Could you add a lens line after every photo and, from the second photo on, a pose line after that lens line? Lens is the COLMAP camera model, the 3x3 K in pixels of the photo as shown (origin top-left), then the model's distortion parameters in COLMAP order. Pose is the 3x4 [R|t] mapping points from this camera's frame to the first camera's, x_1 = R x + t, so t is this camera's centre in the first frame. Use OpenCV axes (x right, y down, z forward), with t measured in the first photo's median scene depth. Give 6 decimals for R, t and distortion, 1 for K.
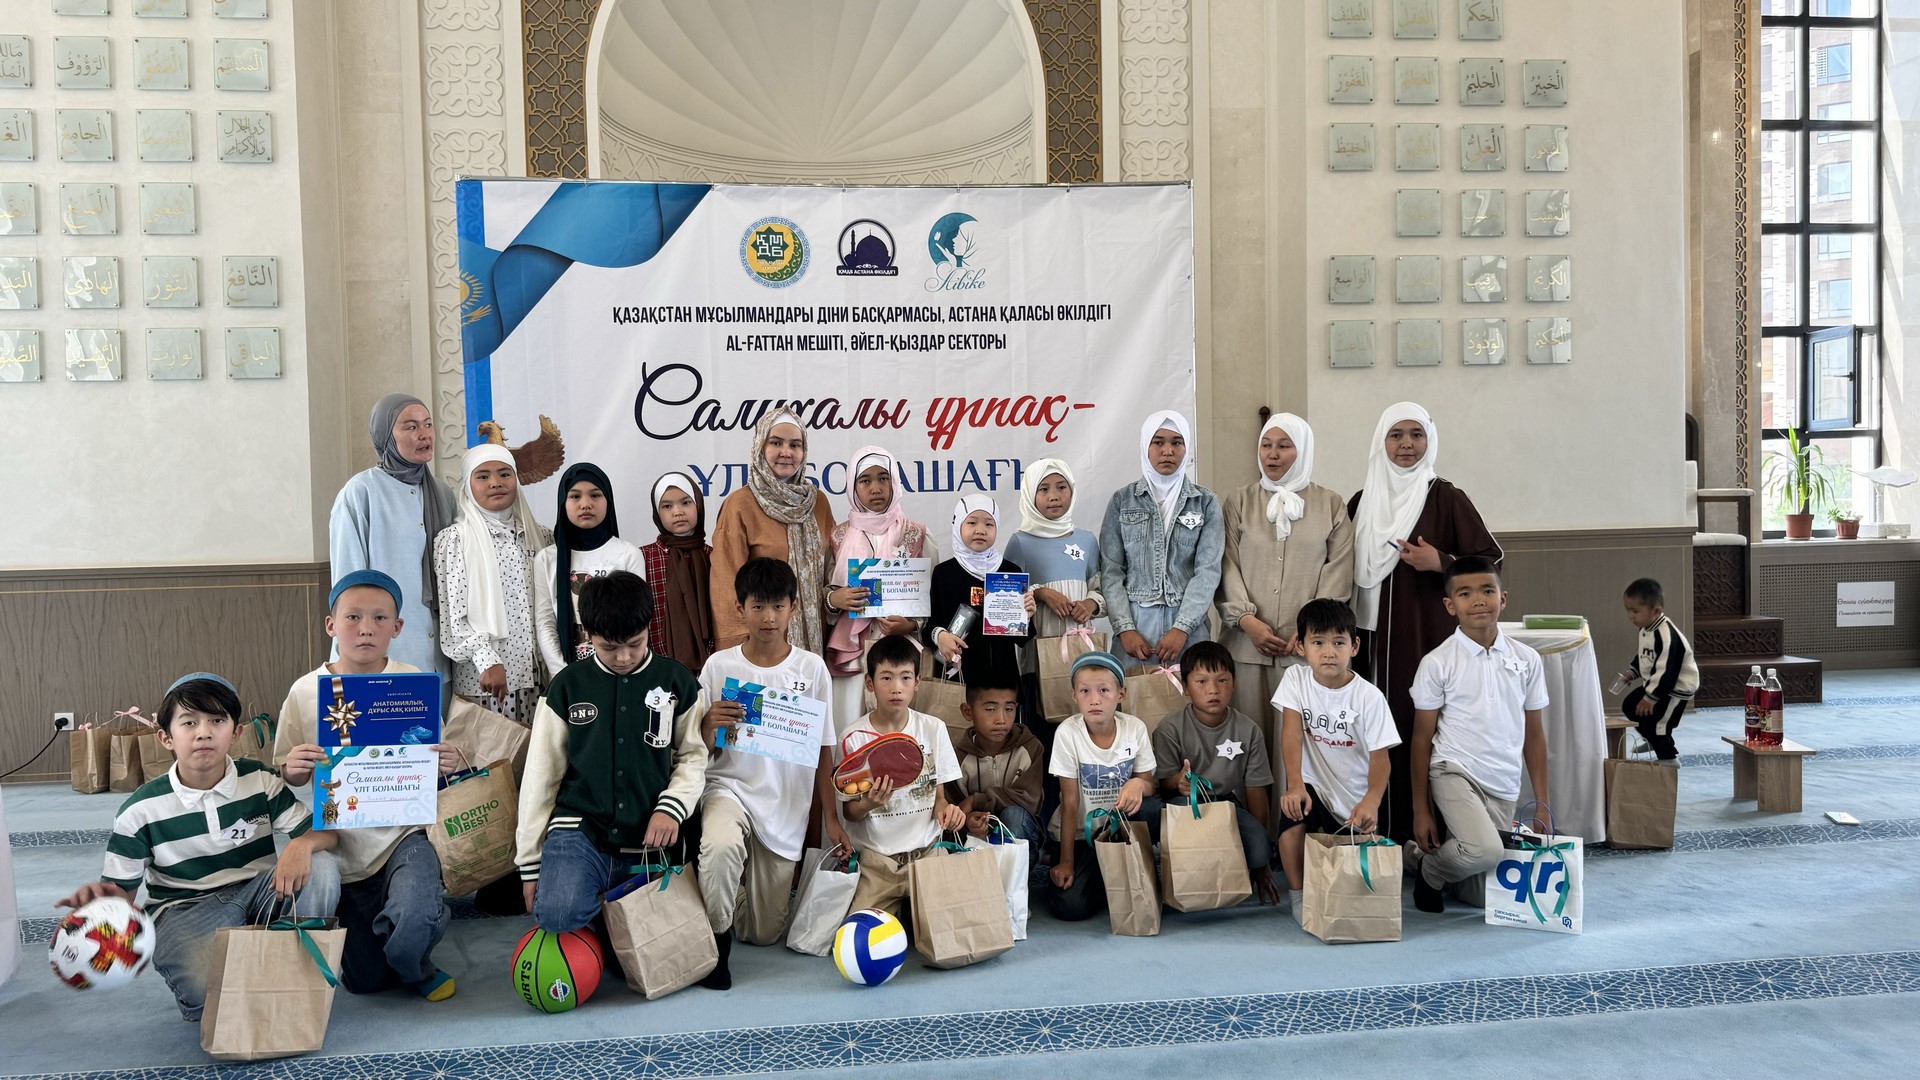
lens RADIAL K [[1347.4, 0, 956.3], [0, 1347.4, 539.5], [0, 0, 1]] dist [0.151490, -0.287746]
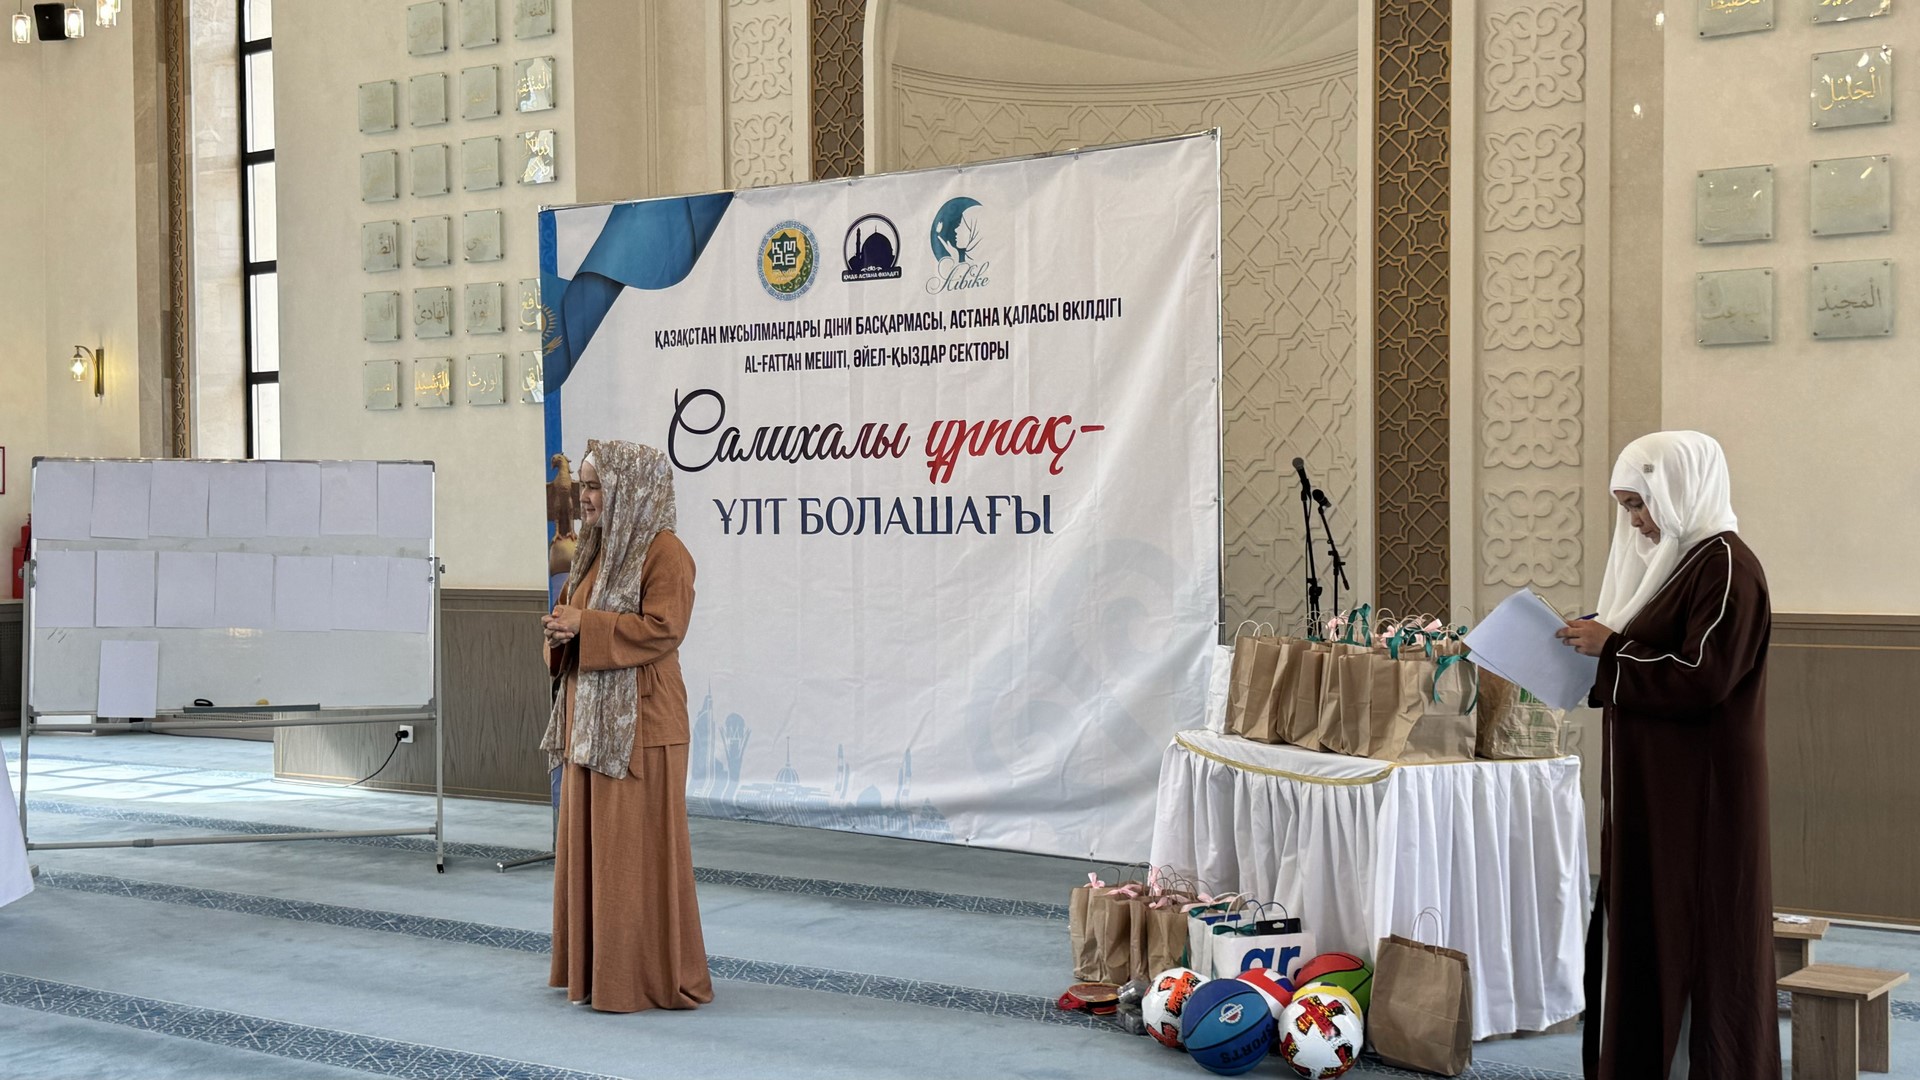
lens RADIAL K [[2252.8, 0, 960.0], [0, 2252.8, 540.0], [0, 0, 1]] dist [0.084760, -0.015052]
pose [[0.754148, 0.024270, -0.656256, 0.906497], [-0.028398, 0.999587, 0.004333, -0.038408], [0.656090, 0.015369, 0.754526, -0.031825]]
